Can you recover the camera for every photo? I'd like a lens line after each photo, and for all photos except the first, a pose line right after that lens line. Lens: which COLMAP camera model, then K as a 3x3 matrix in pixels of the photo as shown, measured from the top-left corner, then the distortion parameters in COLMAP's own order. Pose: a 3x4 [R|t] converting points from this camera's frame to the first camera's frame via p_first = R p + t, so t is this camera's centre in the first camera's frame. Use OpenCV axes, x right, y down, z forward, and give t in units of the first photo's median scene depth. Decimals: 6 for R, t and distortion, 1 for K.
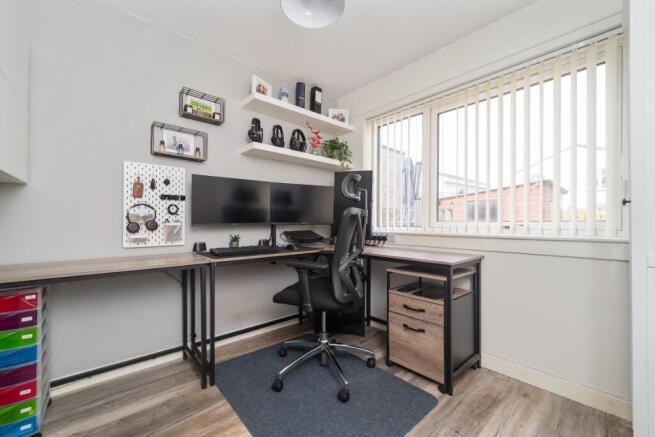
lens RADIAL K [[270.4, 0, 325.4], [0, 270.4, 219.2], [0, 0, 1]] dist [0.001262, -0.000374]
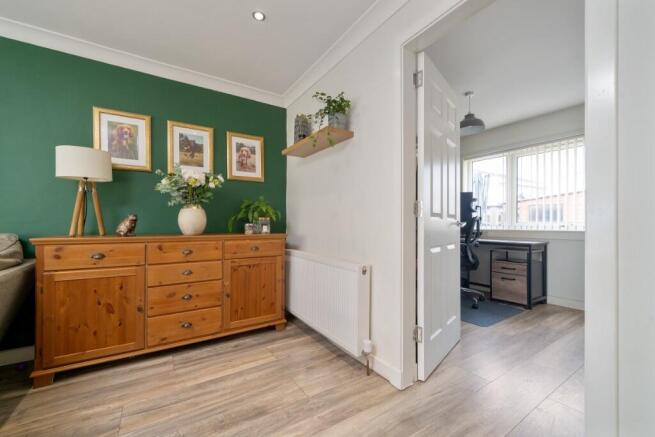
lens RADIAL K [[270.4, 0, 329.0], [0, 270.4, 219.6], [0, 0, 1]] dist [0.001262, -0.000374]
pose [[0.991602, 0.005260, -0.129217, -0.639794], [-0.005225, 0.999986, 0.000608, -0.003726], [0.129218, 0.000072, 0.991616, -0.983199]]
